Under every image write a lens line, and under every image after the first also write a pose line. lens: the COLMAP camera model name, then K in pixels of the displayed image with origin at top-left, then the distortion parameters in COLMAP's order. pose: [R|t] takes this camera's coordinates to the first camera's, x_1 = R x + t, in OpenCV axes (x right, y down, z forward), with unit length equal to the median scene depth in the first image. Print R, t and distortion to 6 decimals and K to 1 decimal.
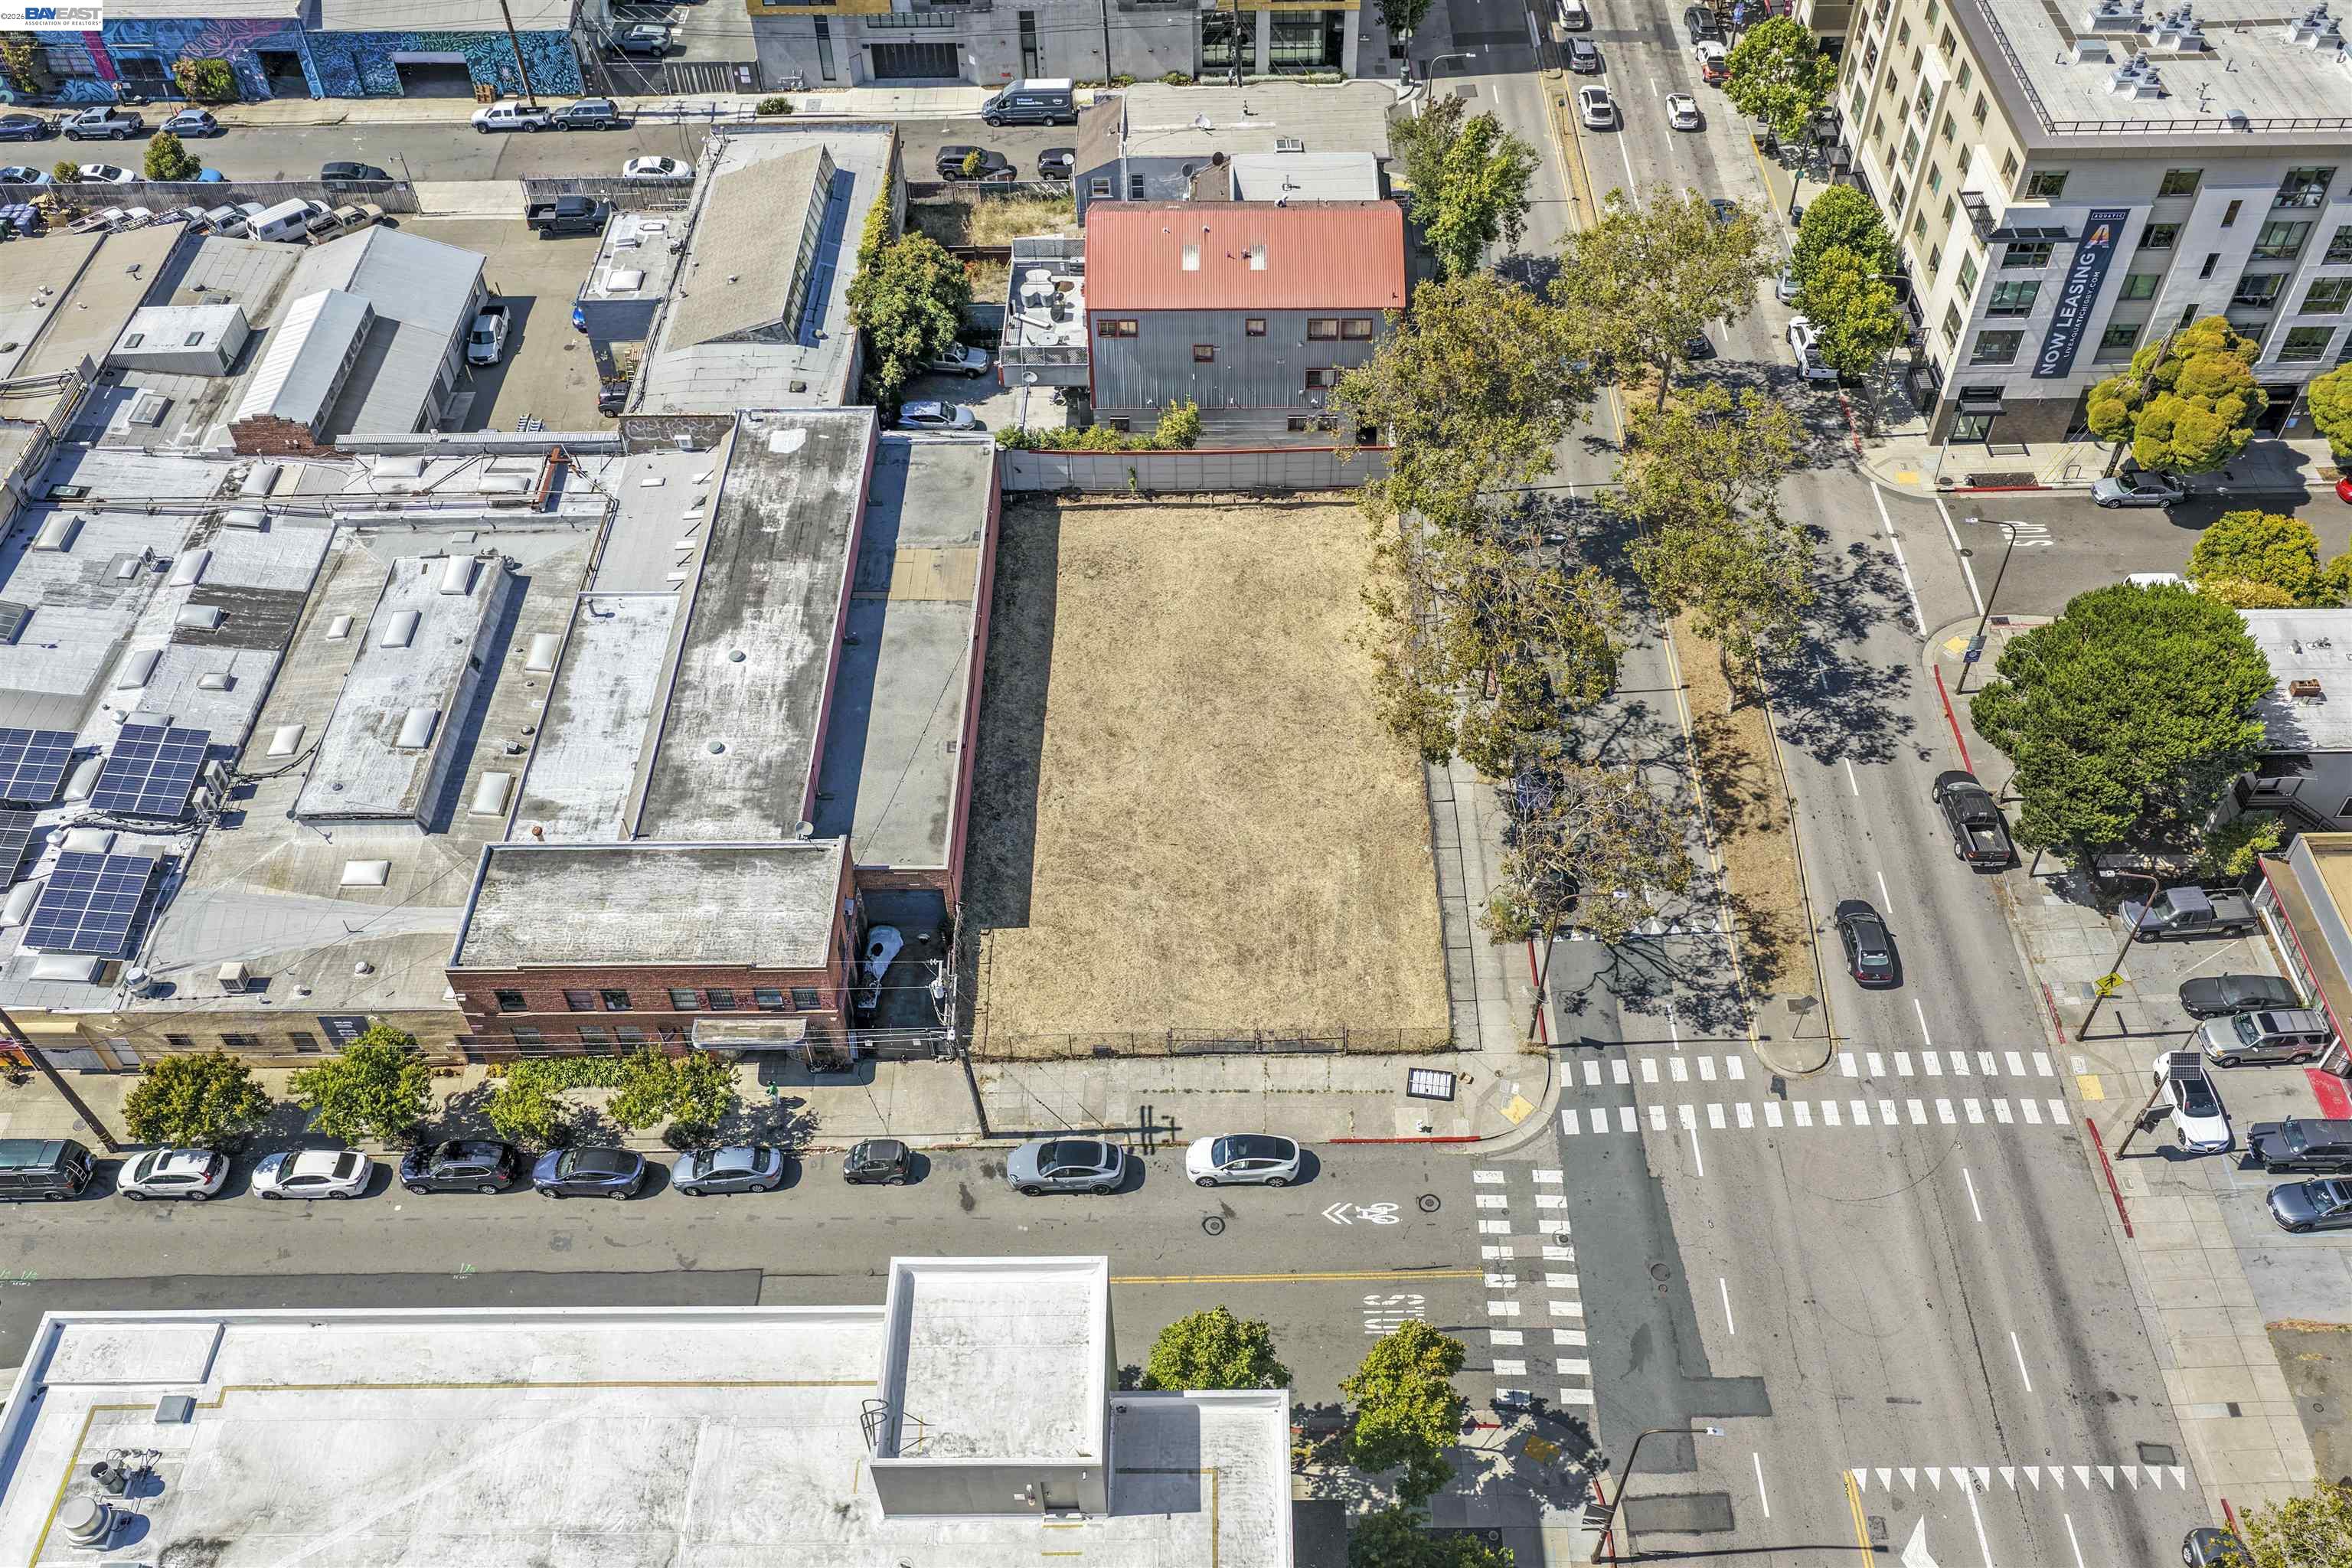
lens RADIAL K [[1996.5, 0, 1211.7], [0, 1996.5, 842.1], [0, 0, 1]] dist [-0.007014, 0.028094]
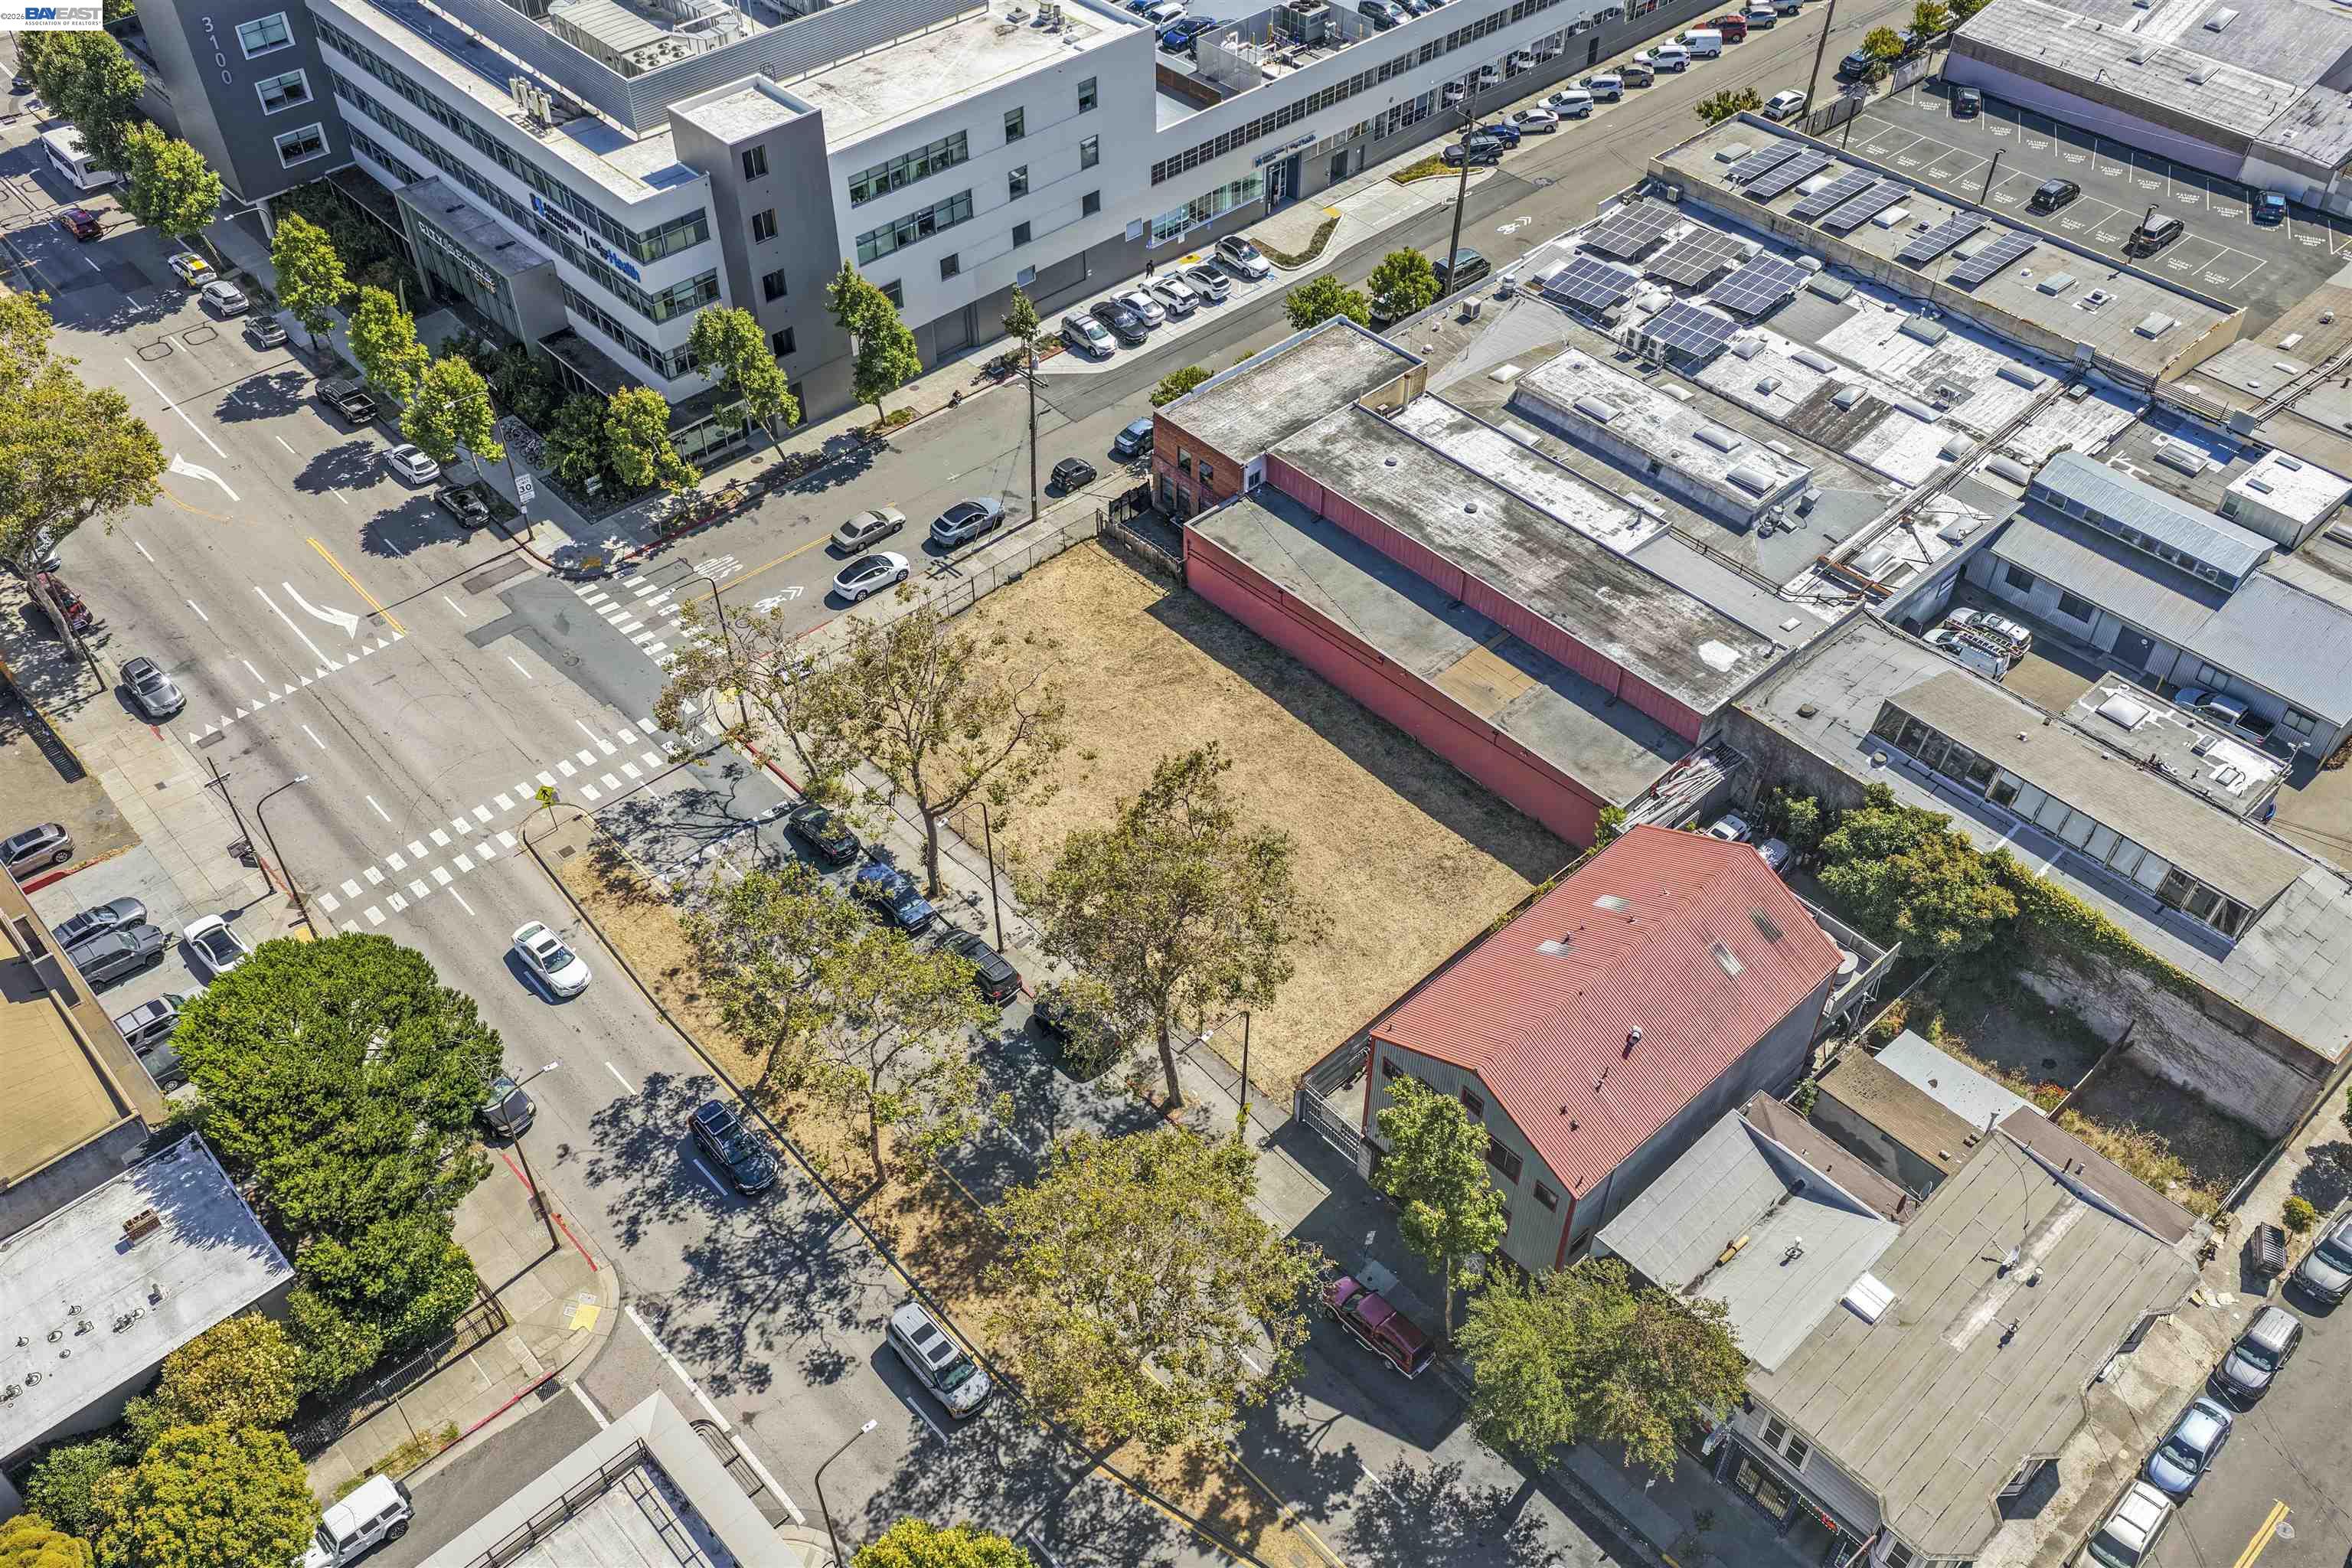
lens RADIAL K [[1996.5, 0, 1177.8], [0, 1996.5, 790.3], [0, 0, 1]] dist [-0.007014, 0.028094]
pose [[-0.736121, 0.483127, -0.474041, 0.521846], [-0.502714, 0.078708, 0.860862, -1.002625], [0.453216, 0.872006, 0.184936, 0.857732]]
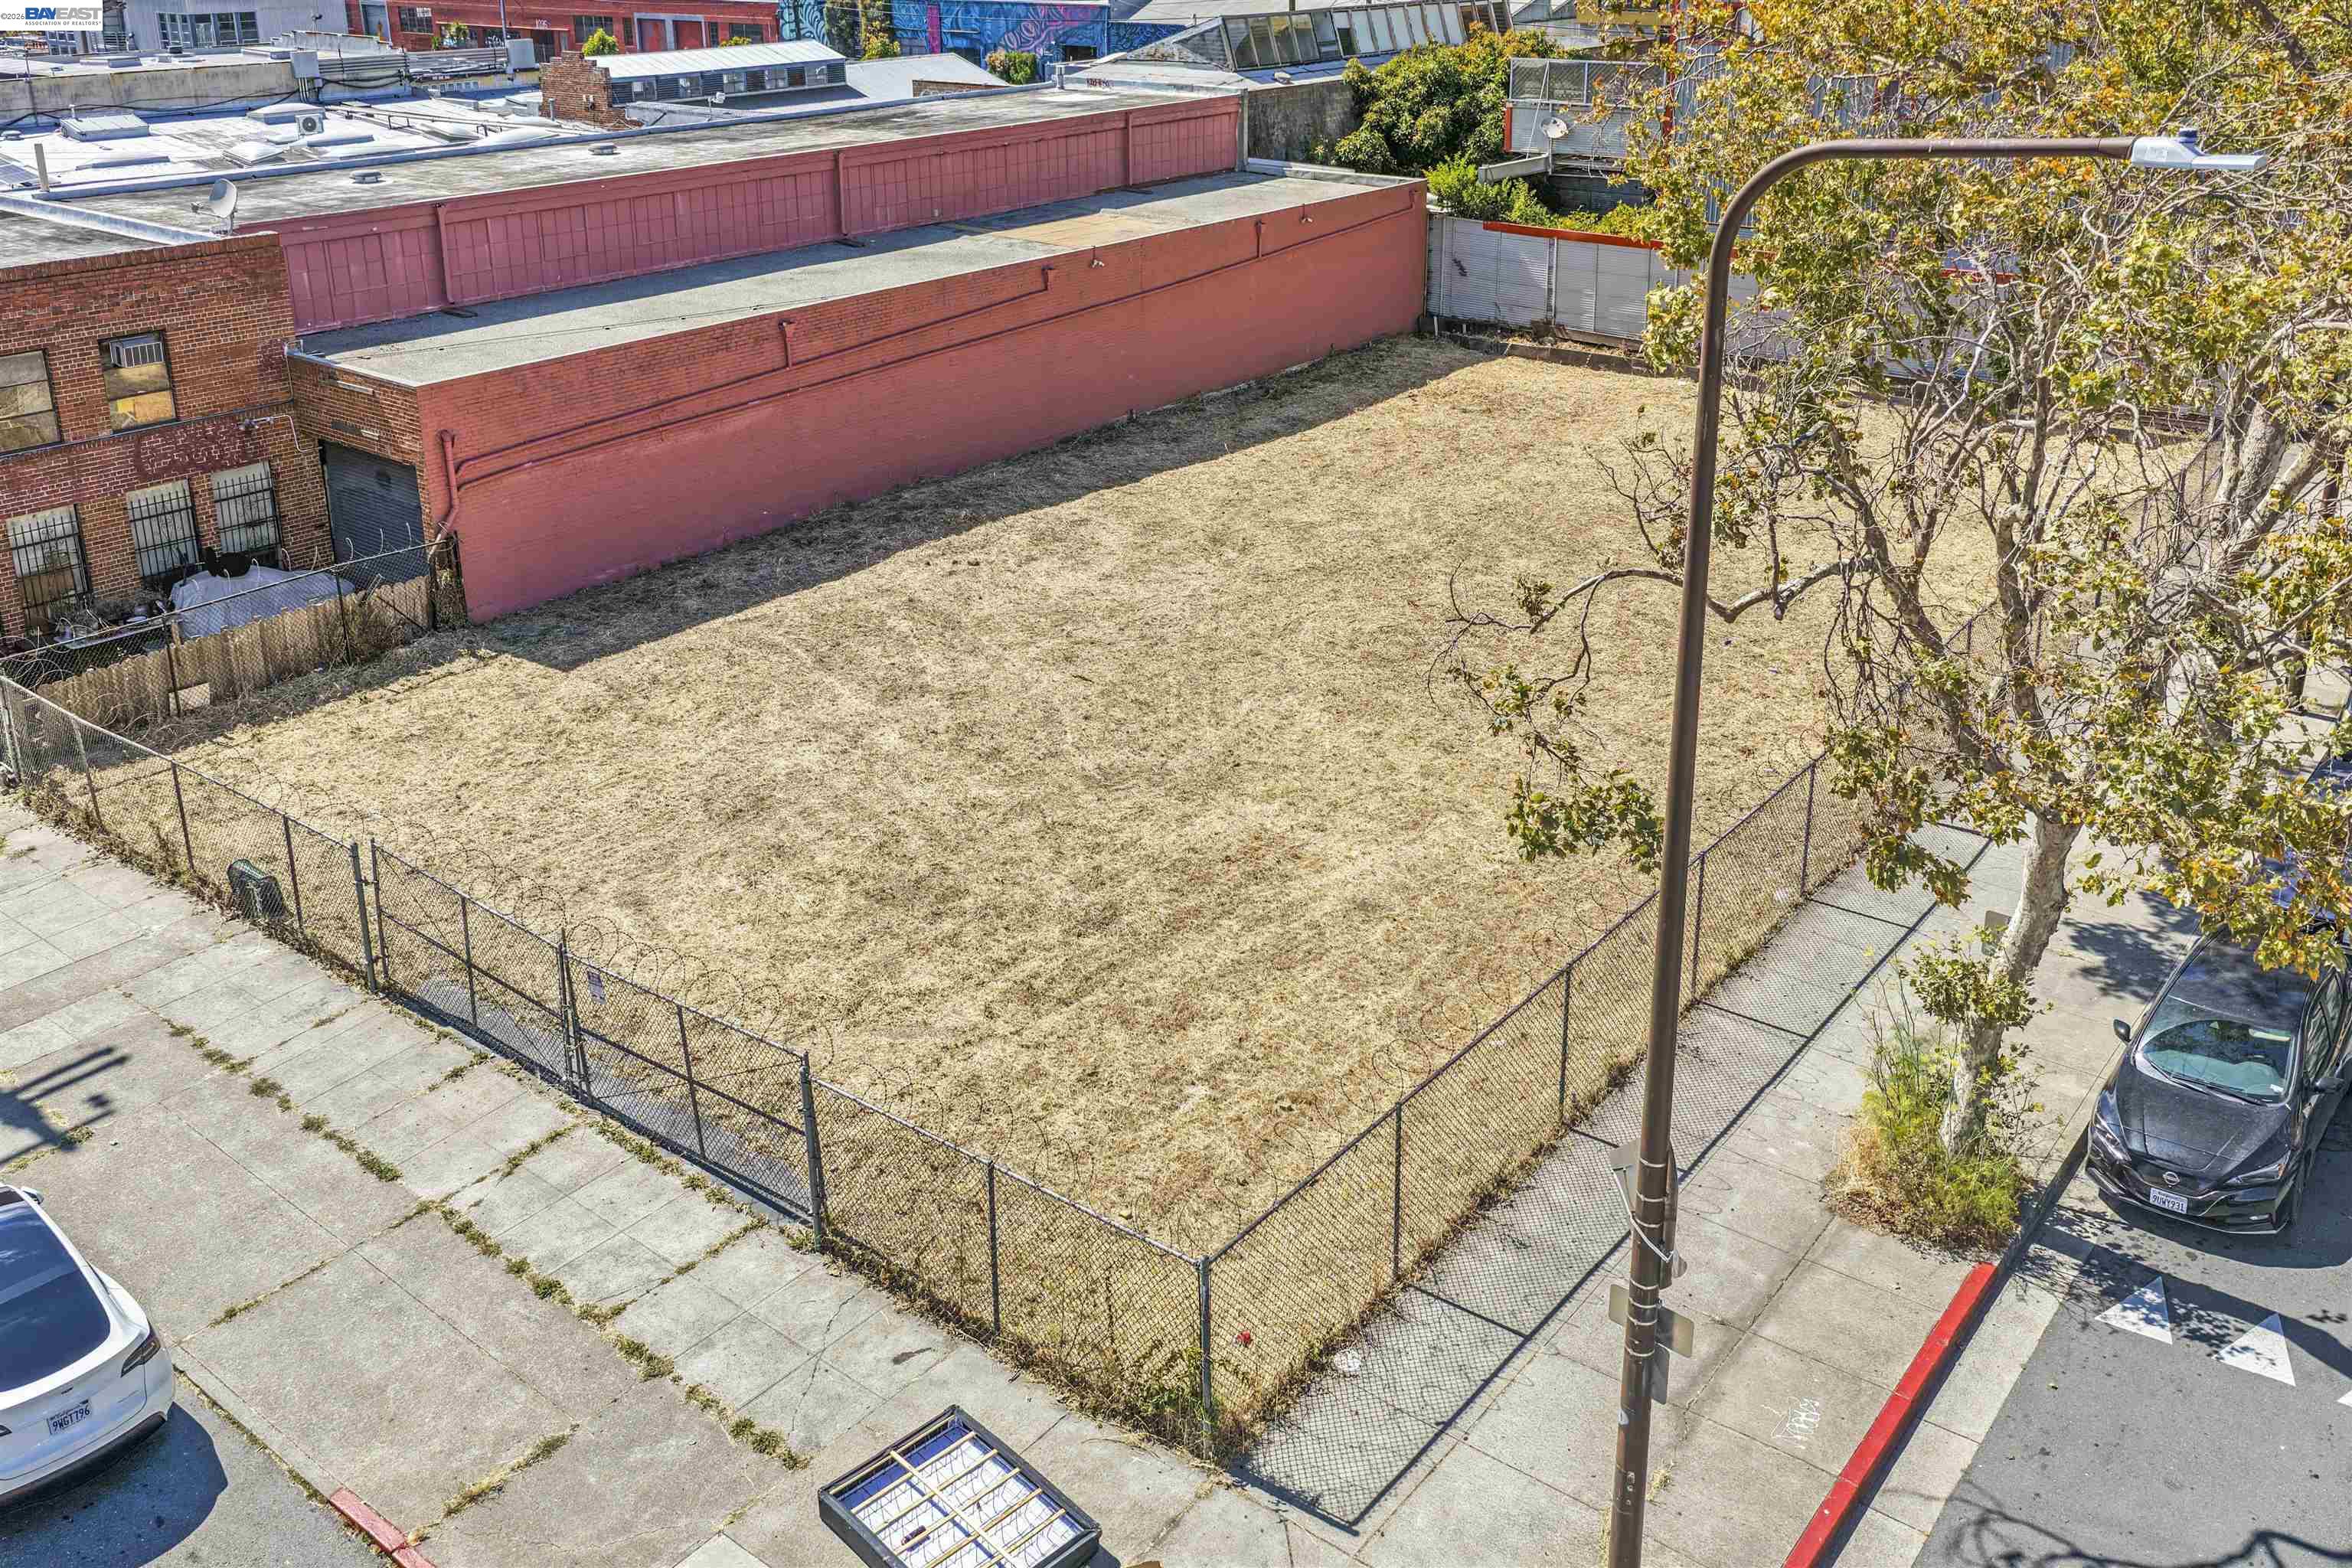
lens RADIAL K [[1921.3, 0, 1191.9], [0, 1921.3, 770.1], [0, 0, 1]] dist [0.007896, -0.003243]
pose [[0.780072, 0.259894, -0.569160, 0.186823], [-0.469417, 0.844524, -0.257735, 0.090521], [0.413685, 0.468225, 0.780788, 0.770651]]
